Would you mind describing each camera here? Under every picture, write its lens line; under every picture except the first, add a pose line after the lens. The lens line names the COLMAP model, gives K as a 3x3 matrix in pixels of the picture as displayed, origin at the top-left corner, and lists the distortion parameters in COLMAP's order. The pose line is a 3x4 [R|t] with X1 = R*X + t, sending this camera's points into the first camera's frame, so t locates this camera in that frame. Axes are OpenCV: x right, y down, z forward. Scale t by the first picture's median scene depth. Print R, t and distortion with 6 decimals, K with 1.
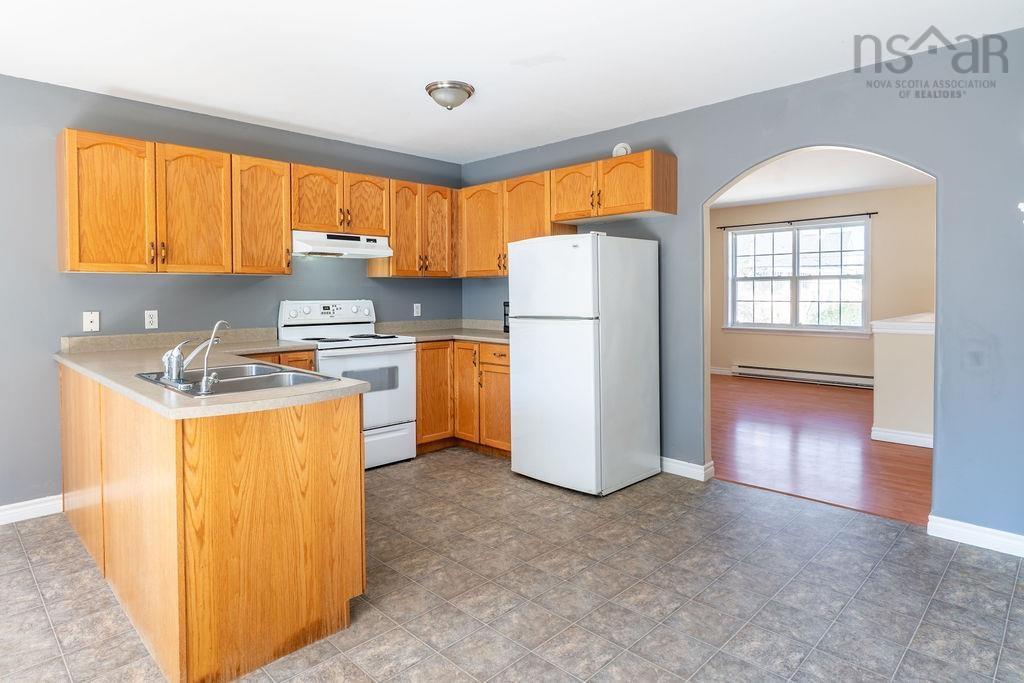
lens RADIAL K [[569.1, 0, 501.1], [0, 569.1, 308.3], [0, 0, 1]] dist [0.001976, 0.001319]
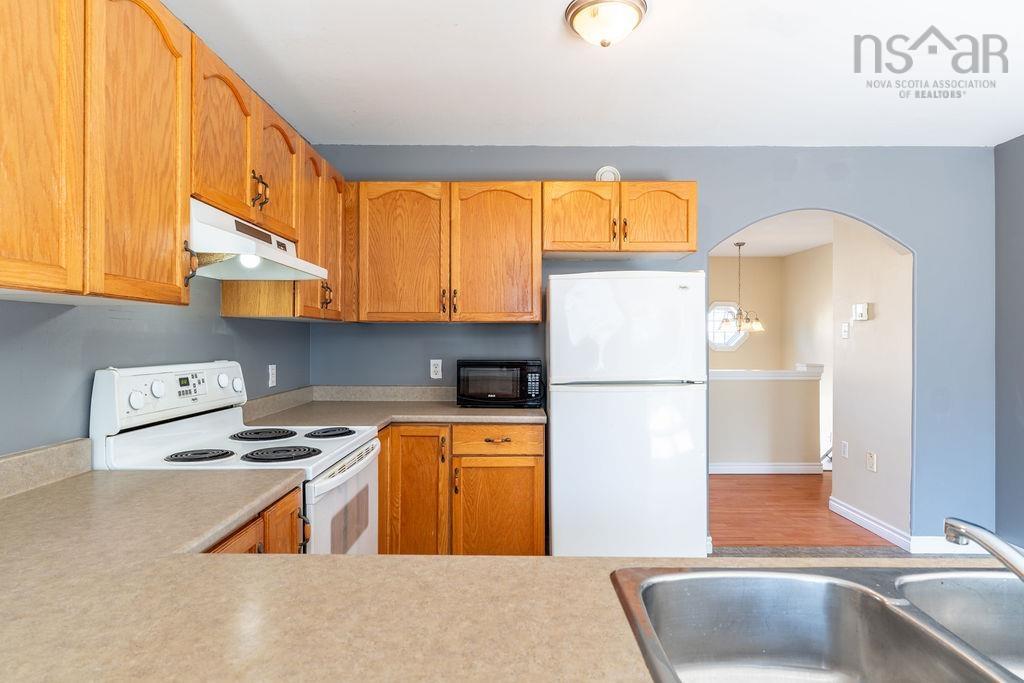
lens RADIAL K [[569.1, 0, 512.7], [0, 569.1, 335.7], [0, 0, 1]] dist [0.001976, 0.001319]
pose [[0.703258, 0.011377, 0.710844, -0.476590], [0.013582, 0.999474, -0.029433, -0.021402], [-0.710805, 0.030354, 0.702733, 0.529217]]
